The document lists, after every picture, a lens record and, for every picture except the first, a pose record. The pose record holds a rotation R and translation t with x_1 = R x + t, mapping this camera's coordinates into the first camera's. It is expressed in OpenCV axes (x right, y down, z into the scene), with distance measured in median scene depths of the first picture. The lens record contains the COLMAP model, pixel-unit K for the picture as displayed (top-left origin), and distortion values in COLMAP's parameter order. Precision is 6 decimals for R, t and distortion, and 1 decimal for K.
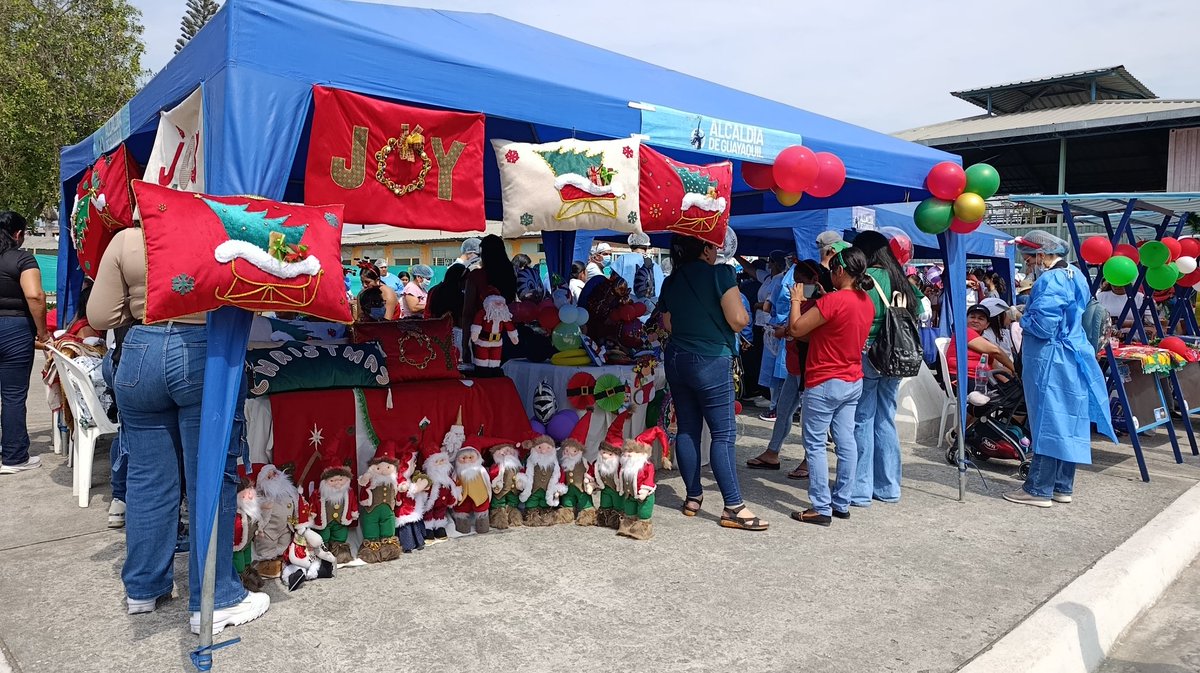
lens RADIAL K [[851.7, 0, 600.6], [0, 851.7, 335.9], [0, 0, 1]] dist [0.001004, 0.000200]
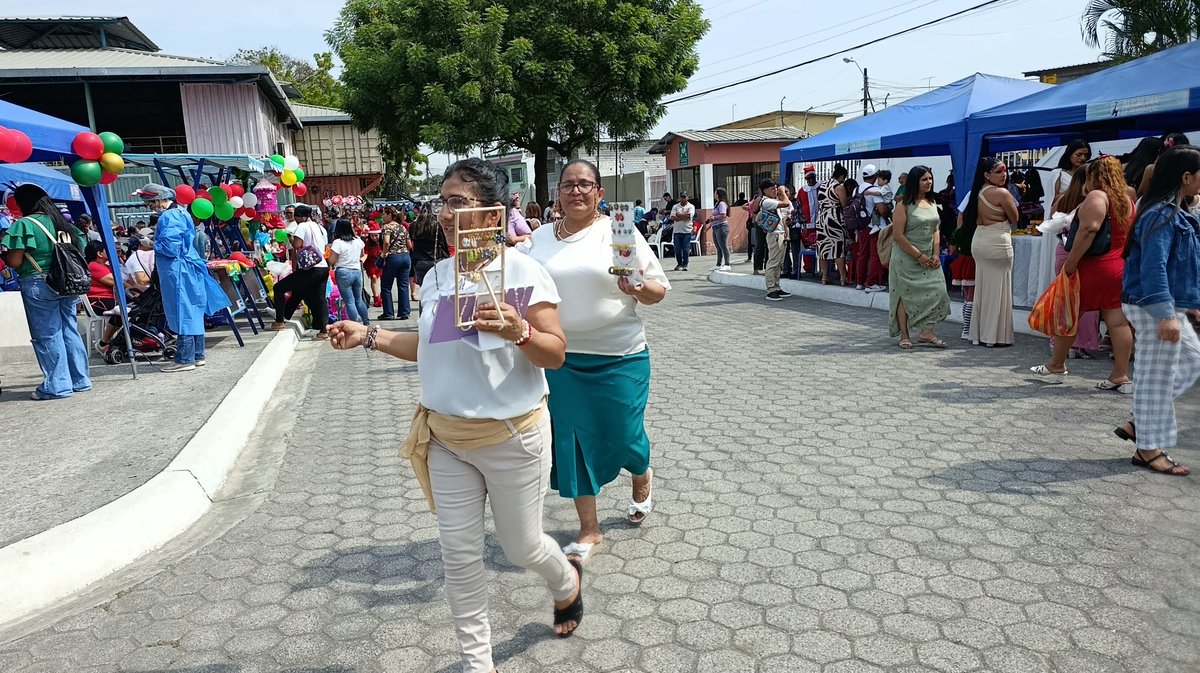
lens RADIAL K [[851.7, 0, 600.3], [0, 851.7, 338.4], [0, 0, 1]] dist [0.001004, 0.000200]
pose [[0.508188, -0.169979, 0.844306, -0.335447], [0.105715, 0.985228, 0.134720, 0.019773], [-0.854734, 0.020793, 0.518650, -0.355598]]
